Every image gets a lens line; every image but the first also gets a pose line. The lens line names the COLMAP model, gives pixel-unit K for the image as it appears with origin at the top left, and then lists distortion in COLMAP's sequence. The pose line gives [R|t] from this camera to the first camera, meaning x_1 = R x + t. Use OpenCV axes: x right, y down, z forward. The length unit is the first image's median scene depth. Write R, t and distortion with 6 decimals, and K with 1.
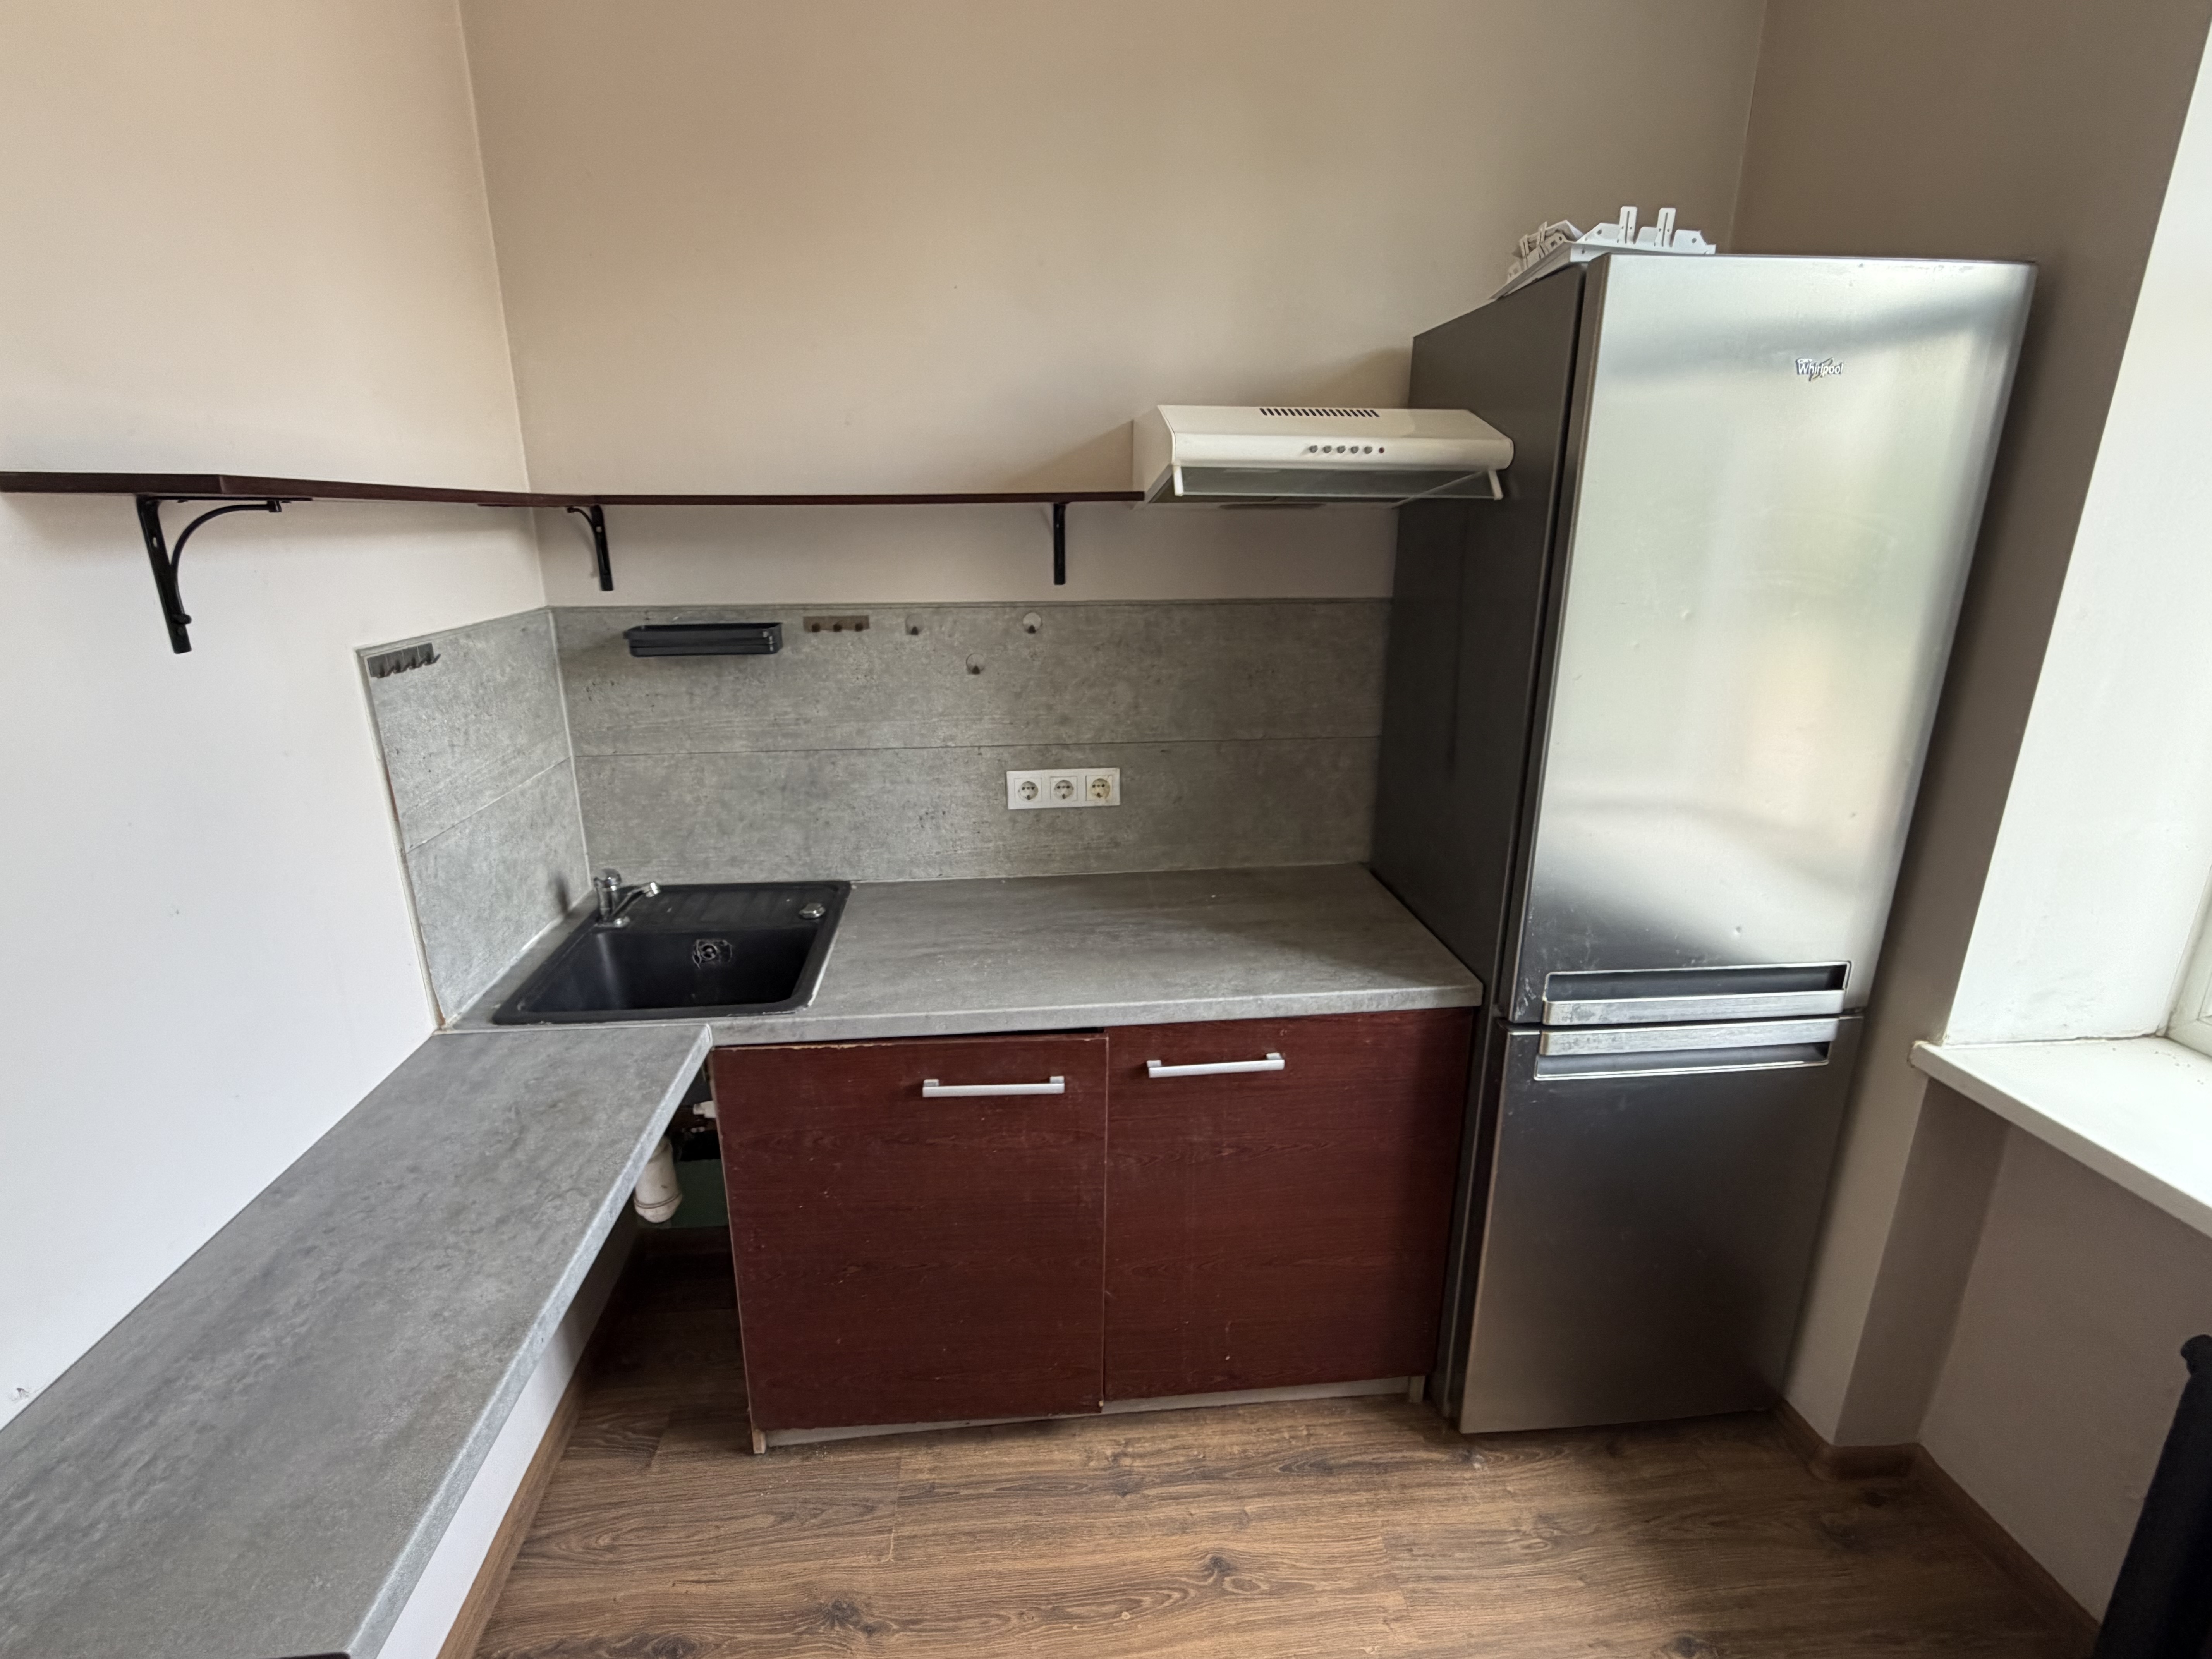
lens RADIAL K [[1049.4, 0, 1101.3], [0, 1049.4, 831.6], [0, 0, 1]] dist [0.001264, -0.000714]
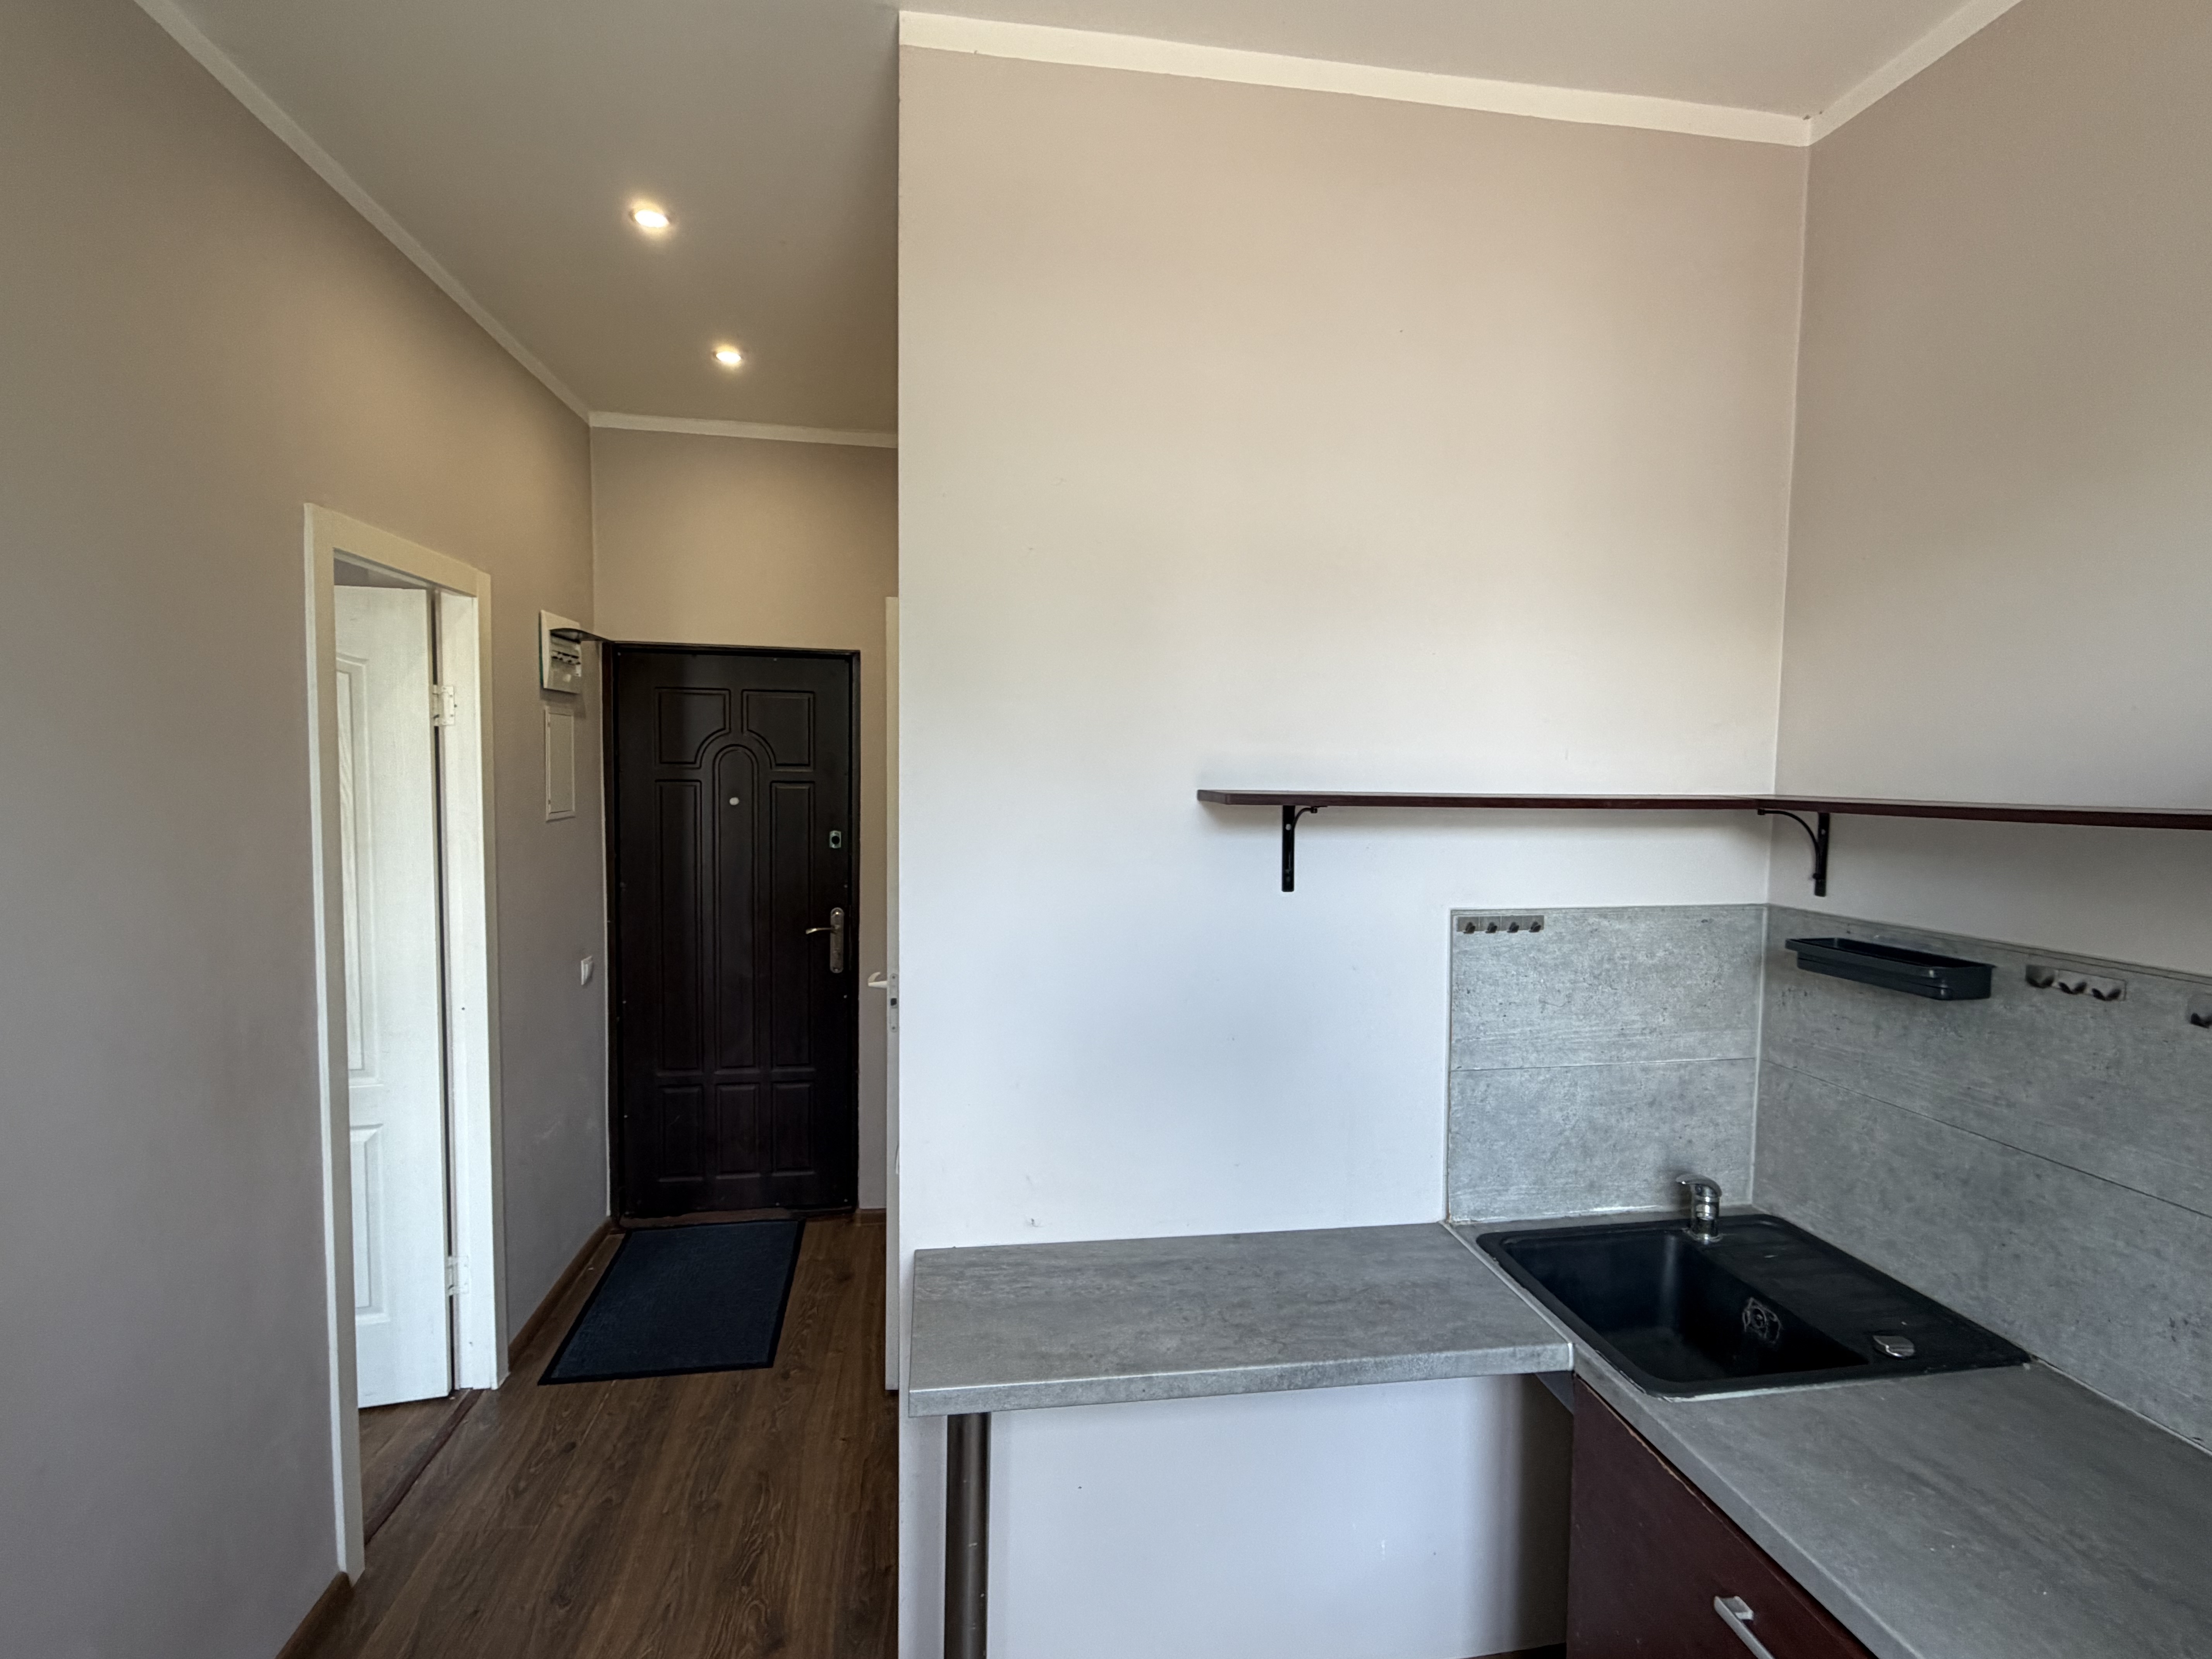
lens RADIAL K [[1049.4, 0, 1099.3], [0, 1049.4, 830.0], [0, 0, 1]] dist [0.001264, -0.000714]
pose [[0.054229, 0.062084, -0.996597, 0.431881], [-0.299218, 0.953211, 0.043100, -0.142970], [0.952643, 0.295862, 0.070269, 0.334751]]
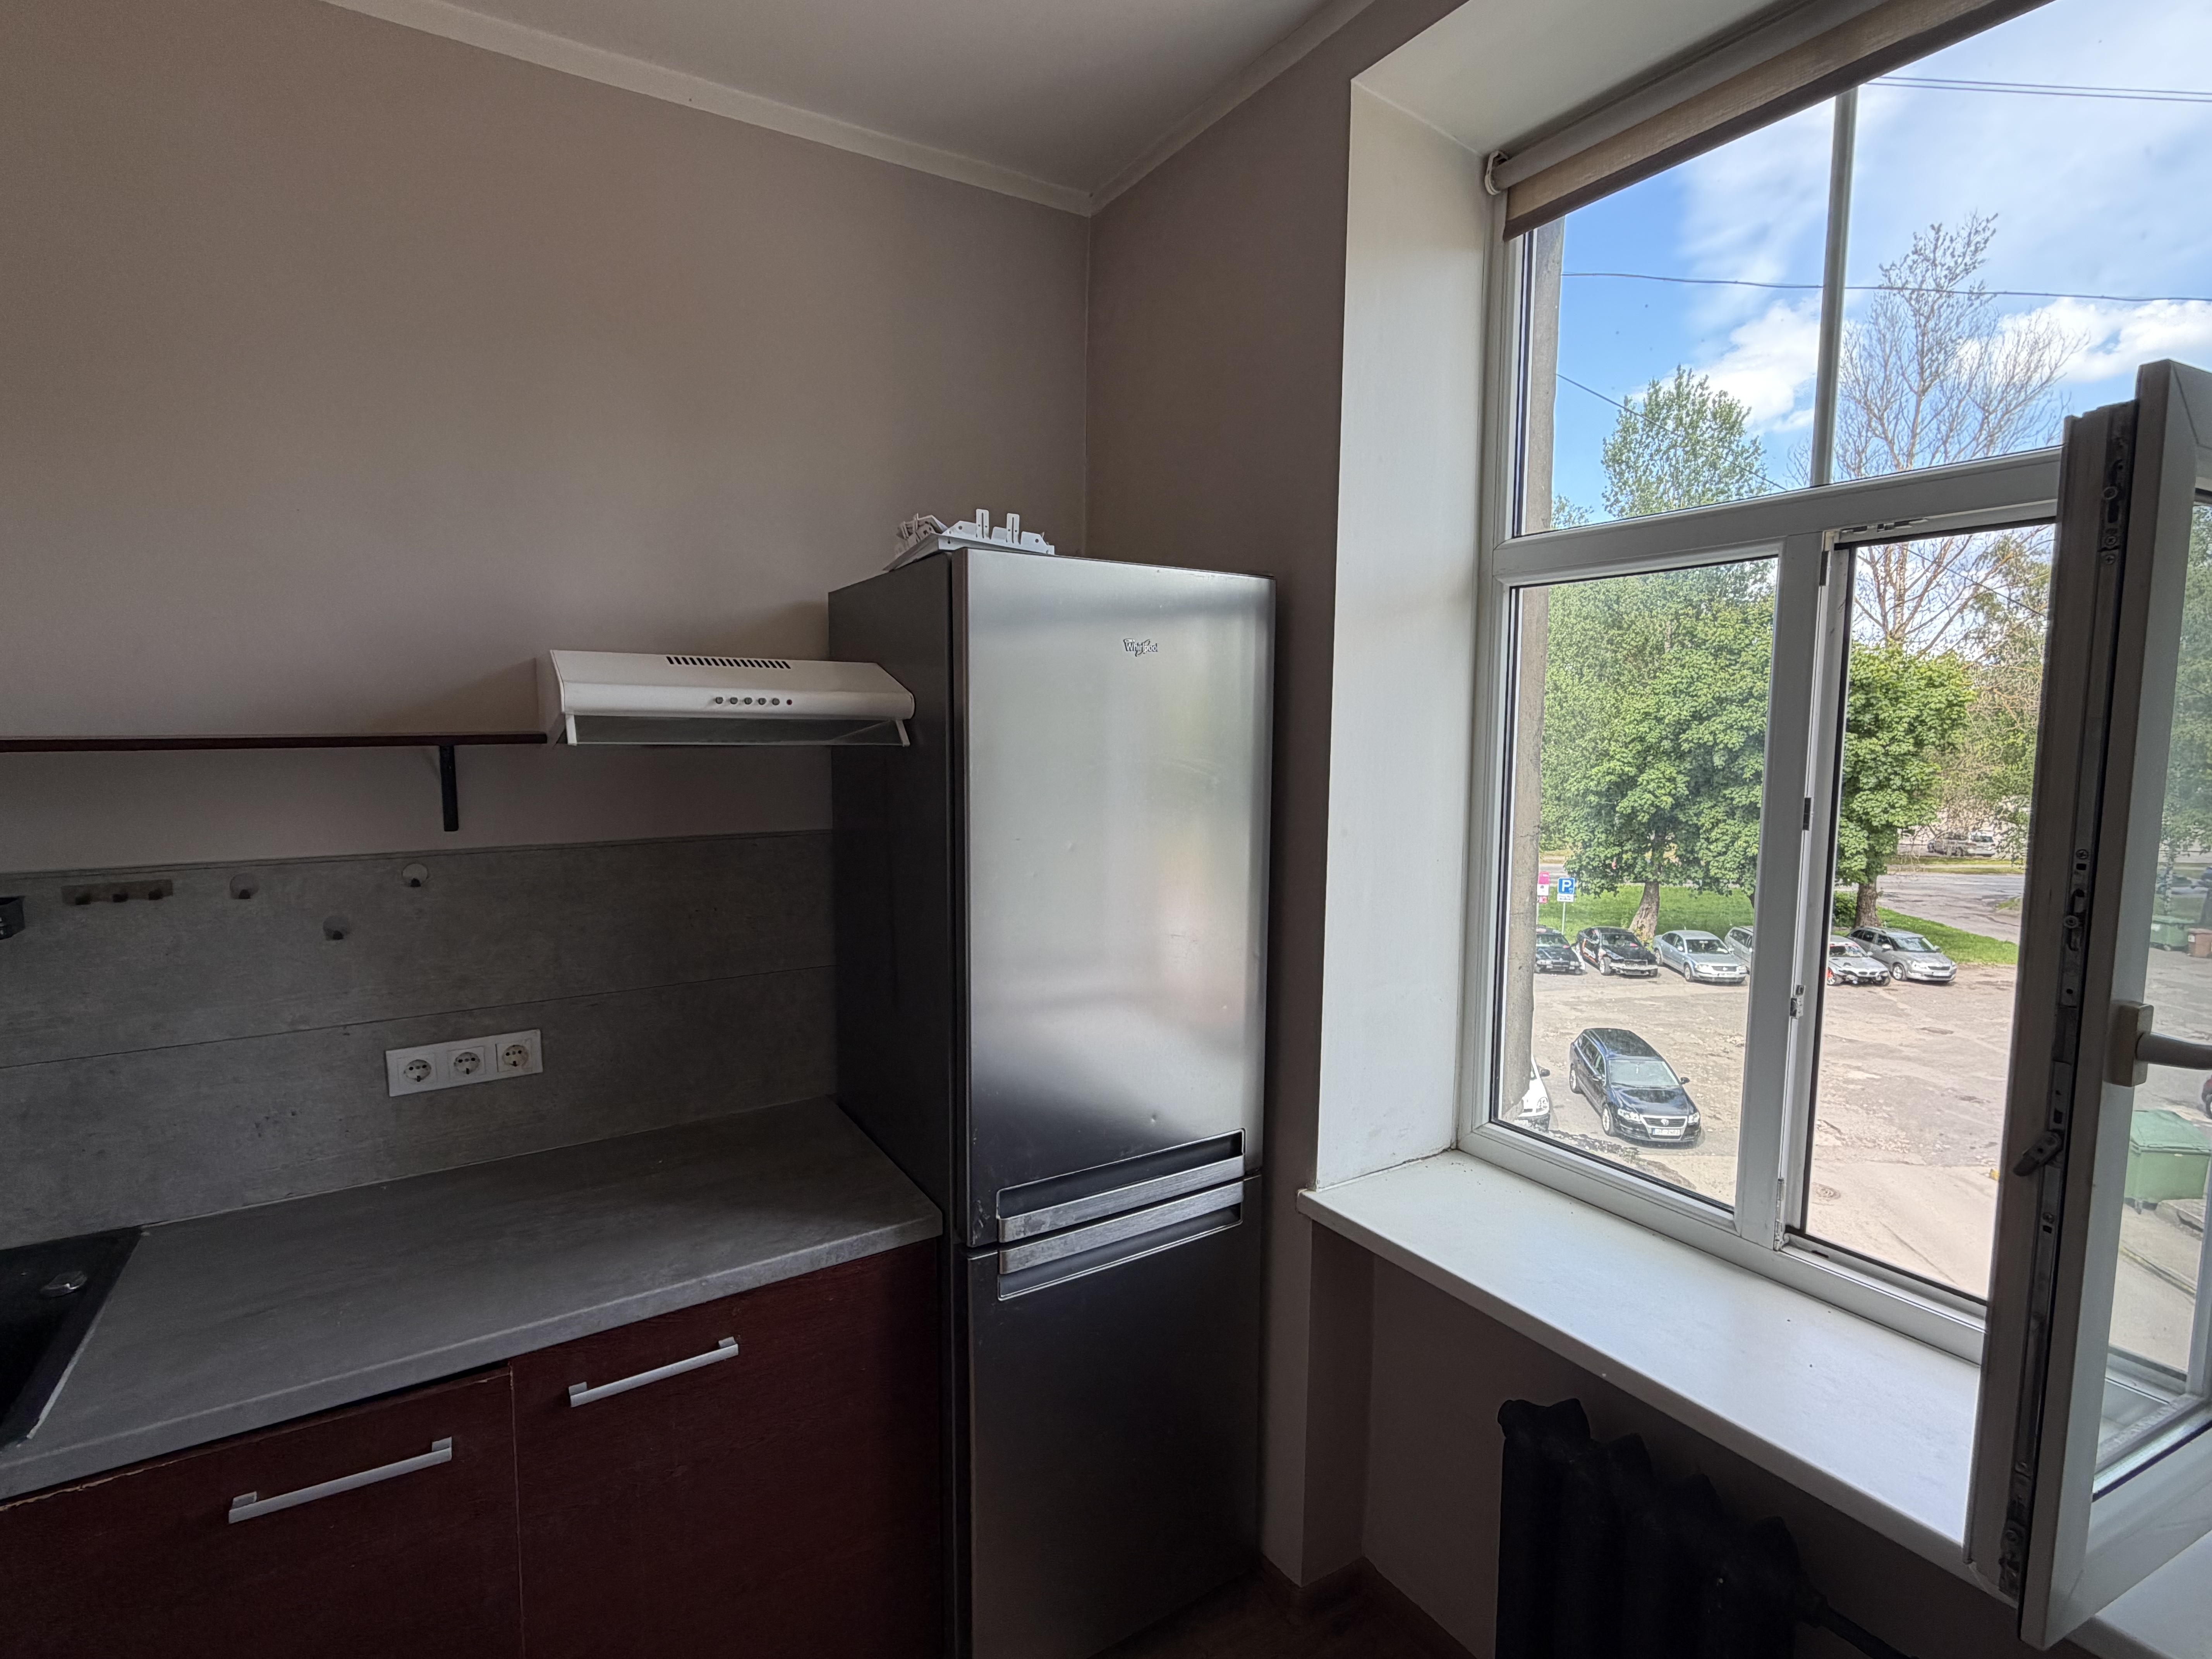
lens RADIAL K [[1049.4, 0, 1097.7], [0, 1049.4, 830.0], [0, 0, 1]] dist [0.001264, -0.000714]
pose [[0.896014, -0.041105, 0.442120, 0.063165], [0.123782, 0.979357, -0.159807, -0.029896], [-0.426424, 0.197916, 0.882605, -0.015706]]
